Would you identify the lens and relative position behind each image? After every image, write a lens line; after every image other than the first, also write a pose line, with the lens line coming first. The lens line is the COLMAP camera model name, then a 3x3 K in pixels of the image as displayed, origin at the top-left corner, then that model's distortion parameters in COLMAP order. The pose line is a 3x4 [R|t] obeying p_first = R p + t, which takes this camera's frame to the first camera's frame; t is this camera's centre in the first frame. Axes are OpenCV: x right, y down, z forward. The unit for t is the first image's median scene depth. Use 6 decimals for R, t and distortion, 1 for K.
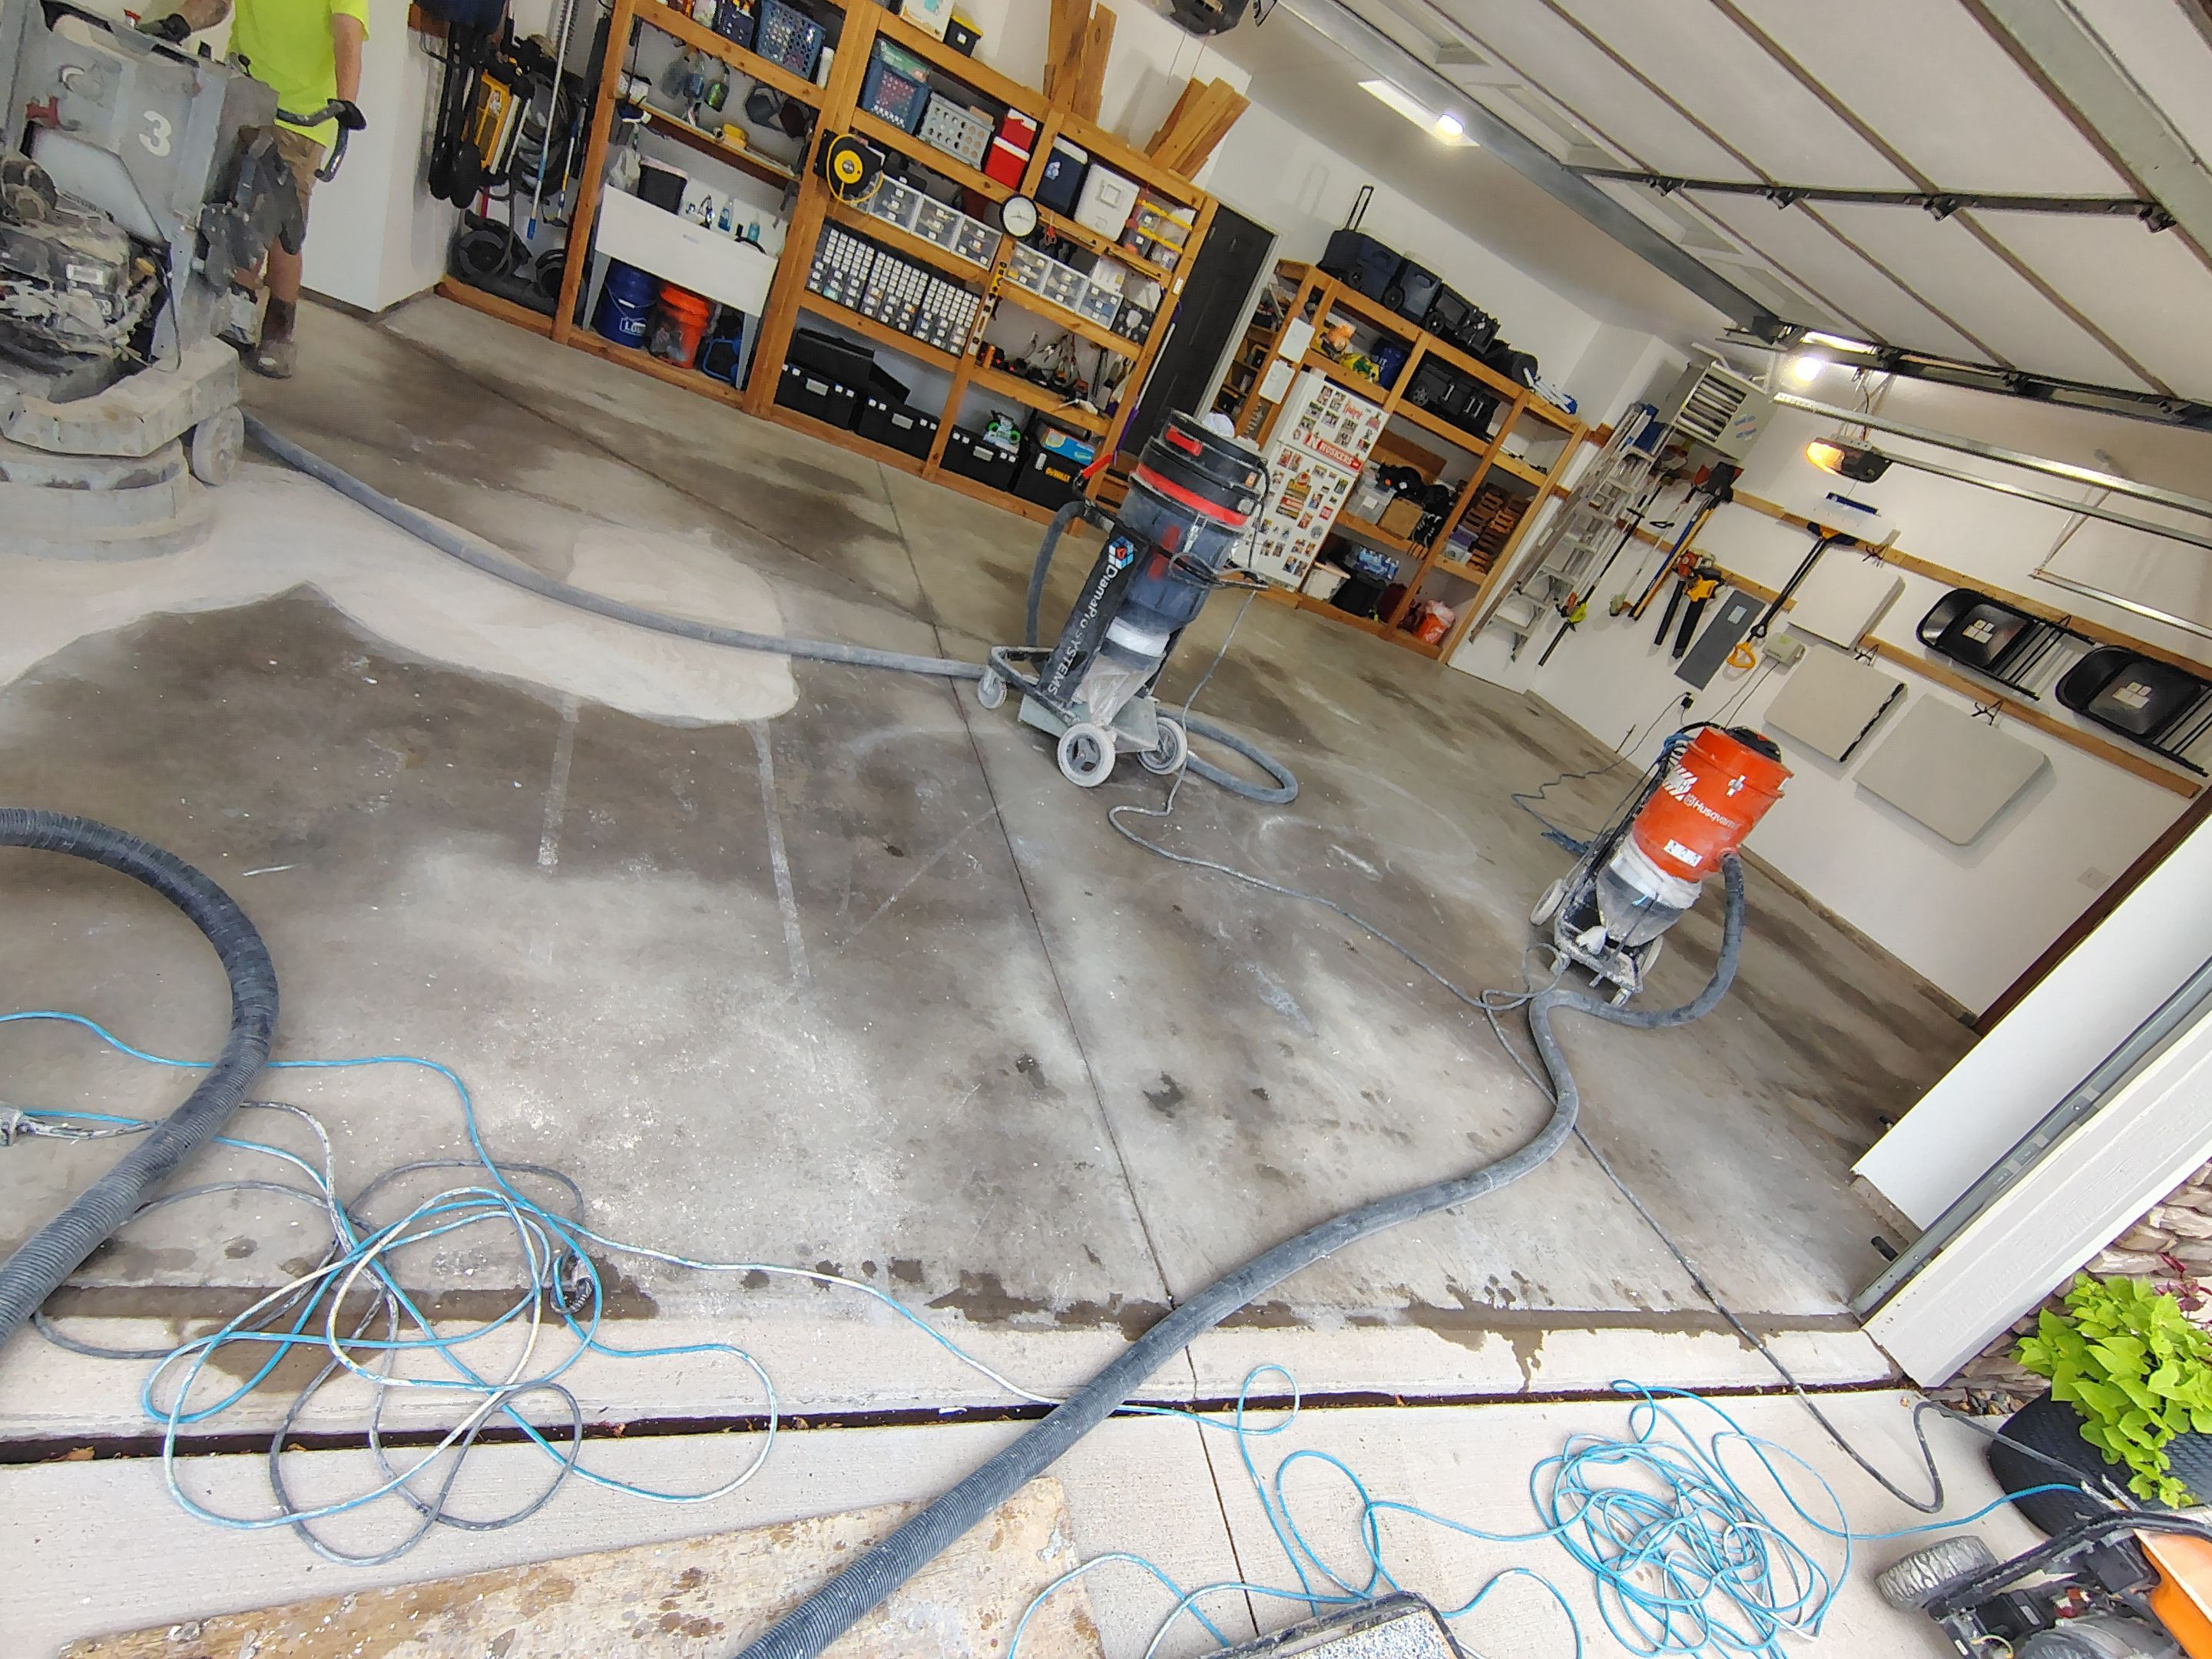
lens RADIAL K [[1025.2, 0, 1105.8], [0, 1025.2, 809.9], [0, 0, 1]] dist [-0.008703, 0.000542]
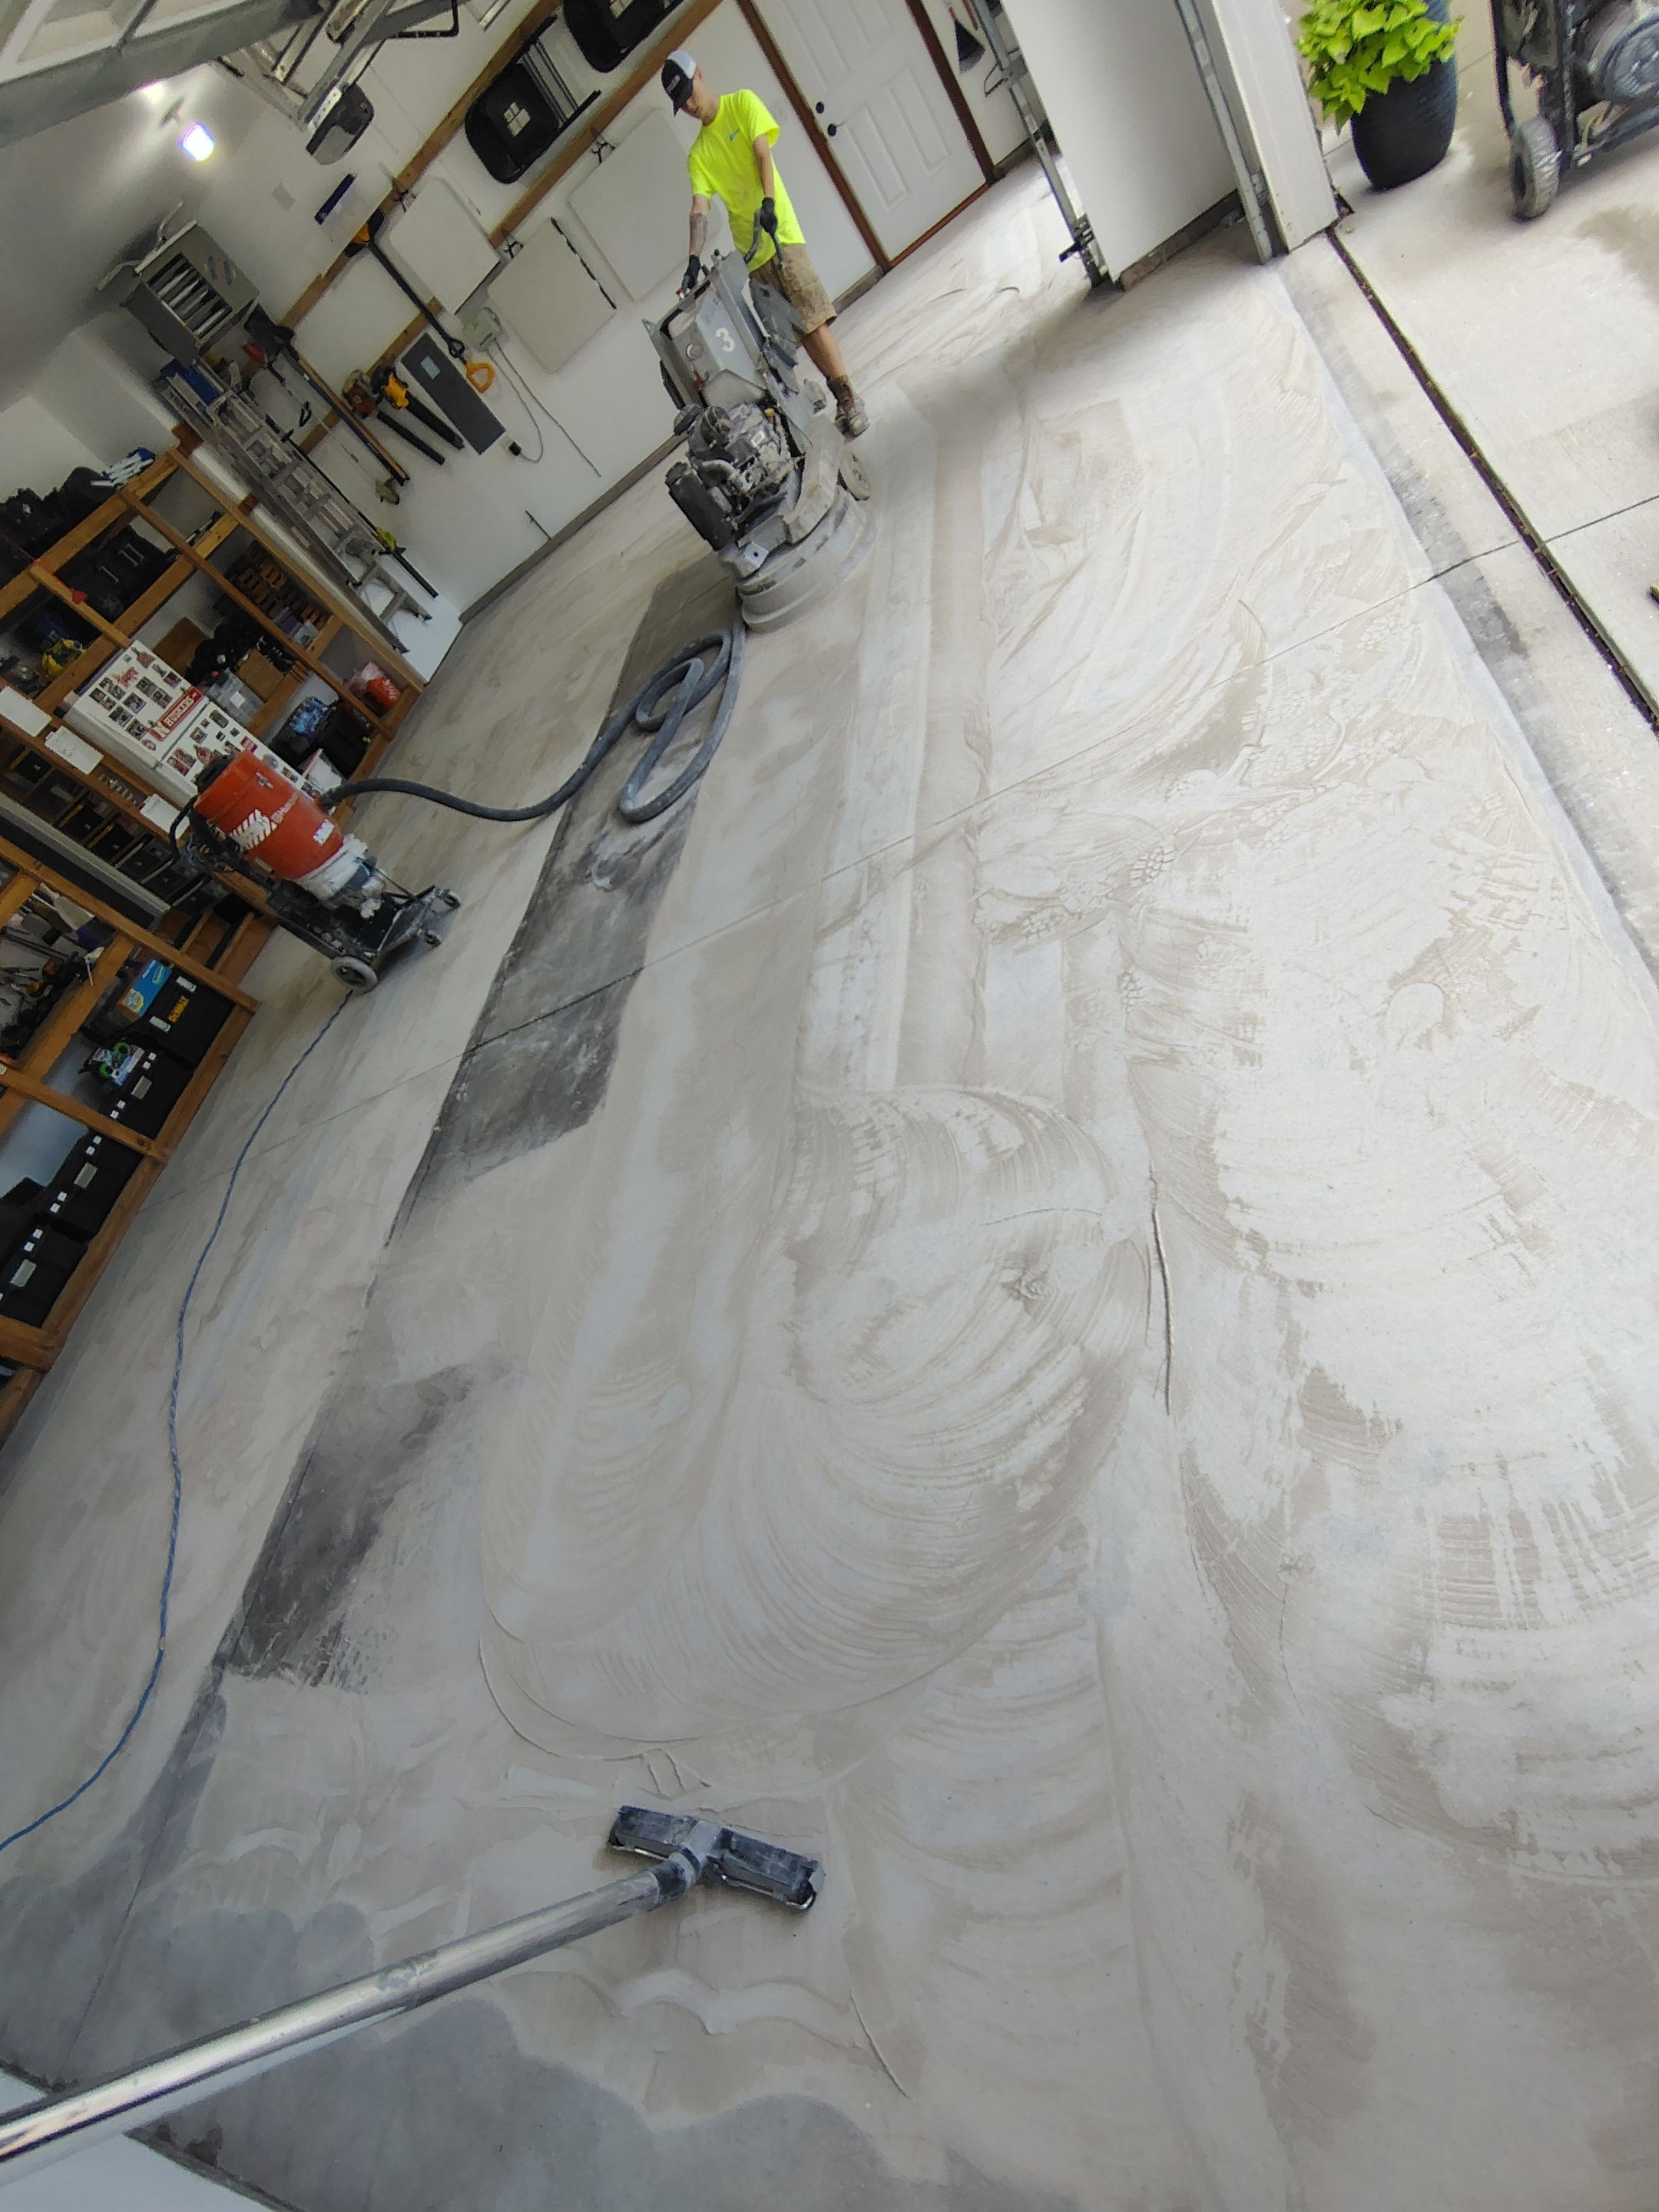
lens RADIAL K [[1025.2, 0, 828.8], [0, 1025.2, 1108.0], [0, 0, 1]] dist [-0.008703, 0.000542]
pose [[0.067613, -0.988934, 0.132056, -0.201577], [0.923942, 0.112012, 0.365766, -0.136225], [-0.376510, 0.097282, 0.921291, 0.048957]]
